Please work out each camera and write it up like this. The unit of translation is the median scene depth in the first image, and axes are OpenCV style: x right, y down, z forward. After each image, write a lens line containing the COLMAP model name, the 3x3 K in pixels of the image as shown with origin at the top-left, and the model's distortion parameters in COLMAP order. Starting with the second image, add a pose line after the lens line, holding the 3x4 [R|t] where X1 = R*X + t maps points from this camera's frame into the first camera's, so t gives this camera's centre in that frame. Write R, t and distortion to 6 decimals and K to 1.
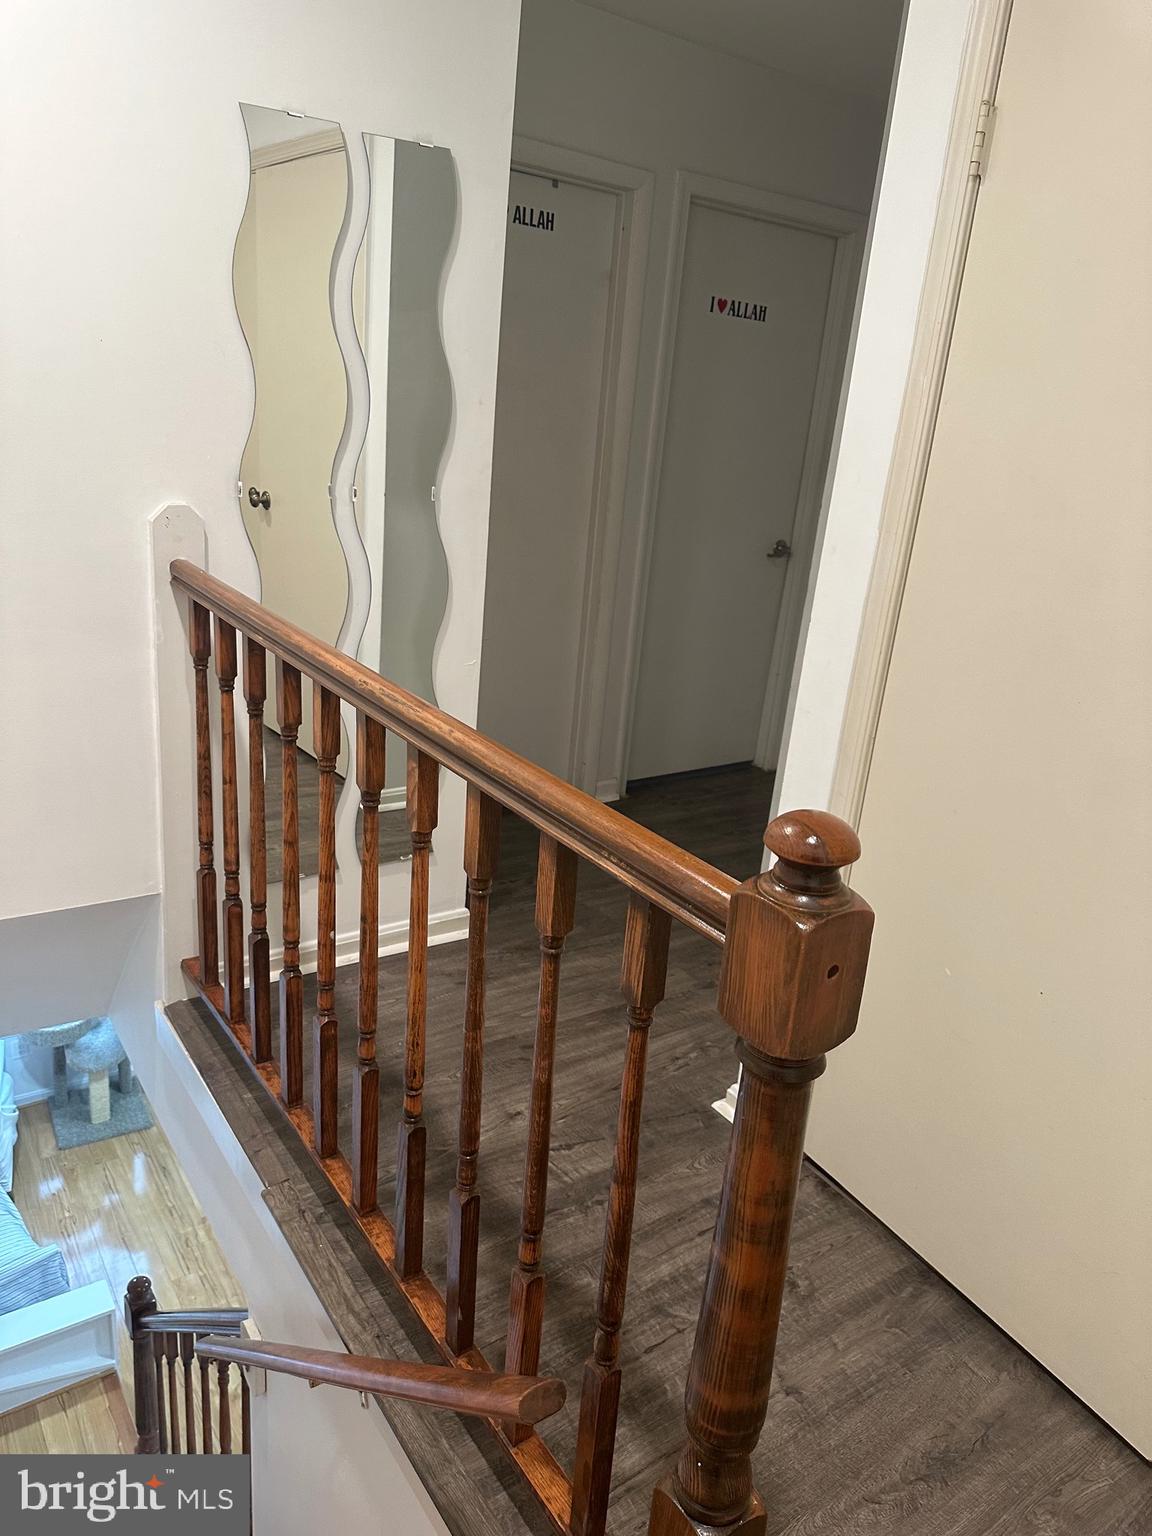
lens RADIAL K [[1074.7, 0, 571.3], [0, 1074.7, 774.6], [0, 0, 1]] dist [0.054947, -0.048582]
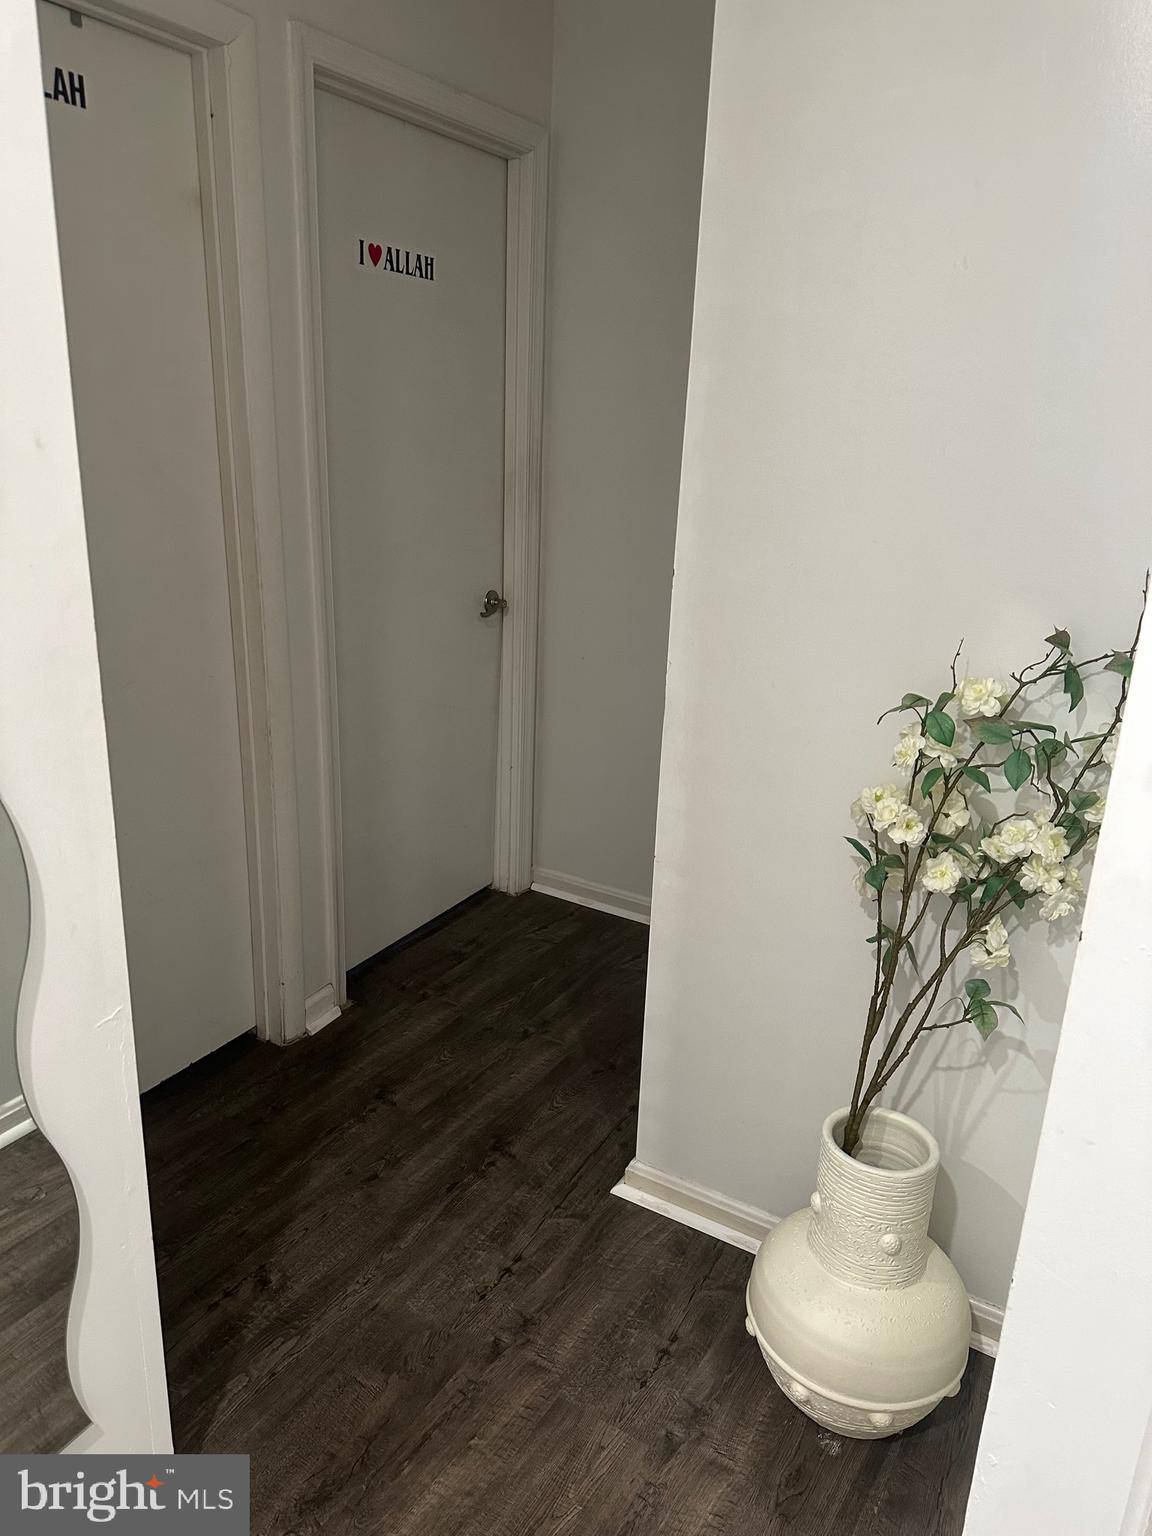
lens RADIAL K [[1074.7, 0, 571.3], [0, 1074.7, 774.6], [0, 0, 1]] dist [0.054947, -0.048582]
pose [[0.911802, -0.176379, 0.370819, -0.047802], [0.167213, 0.984271, 0.057009, -0.140533], [-0.375042, 0.010025, 0.926954, 0.348484]]
